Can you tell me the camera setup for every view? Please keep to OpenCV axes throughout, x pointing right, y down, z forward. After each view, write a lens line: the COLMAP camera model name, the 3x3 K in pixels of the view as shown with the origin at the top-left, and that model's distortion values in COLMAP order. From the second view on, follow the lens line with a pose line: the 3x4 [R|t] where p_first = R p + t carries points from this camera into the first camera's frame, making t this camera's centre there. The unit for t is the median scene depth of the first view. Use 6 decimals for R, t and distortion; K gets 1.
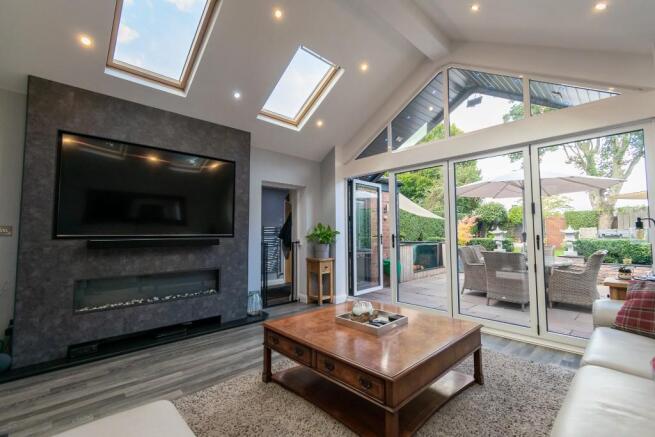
lens RADIAL K [[288.9, 0, 328.0], [0, 288.9, 214.4], [0, 0, 1]] dist [0.002297, 0.000008]
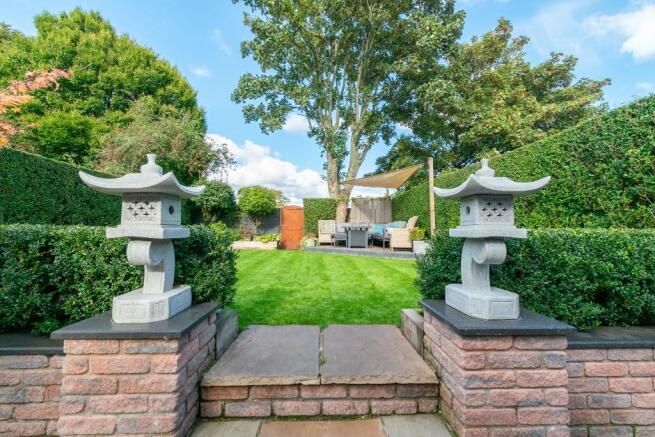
lens RADIAL K [[288.9, 0, 328.0], [0, 288.9, 214.4], [0, 0, 1]] dist [0.002297, 0.000008]
pose [[0.655861, 0.050922, 0.753162, 0.318548], [-0.057484, 0.998194, -0.017431, 0.044559], [-0.752690, -0.031863, 0.657604, 0.490397]]
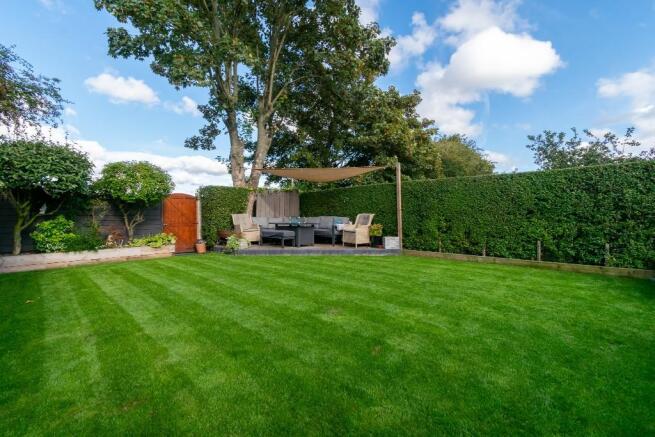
lens RADIAL K [[288.9, 0, 328.0], [0, 288.9, 214.4], [0, 0, 1]] dist [0.002297, 0.000008]
pose [[-0.034290, 0.004916, 0.999400, 0.257055], [-0.060277, 0.998157, -0.006978, 0.040868], [-0.997593, -0.060480, -0.033930, 0.827980]]
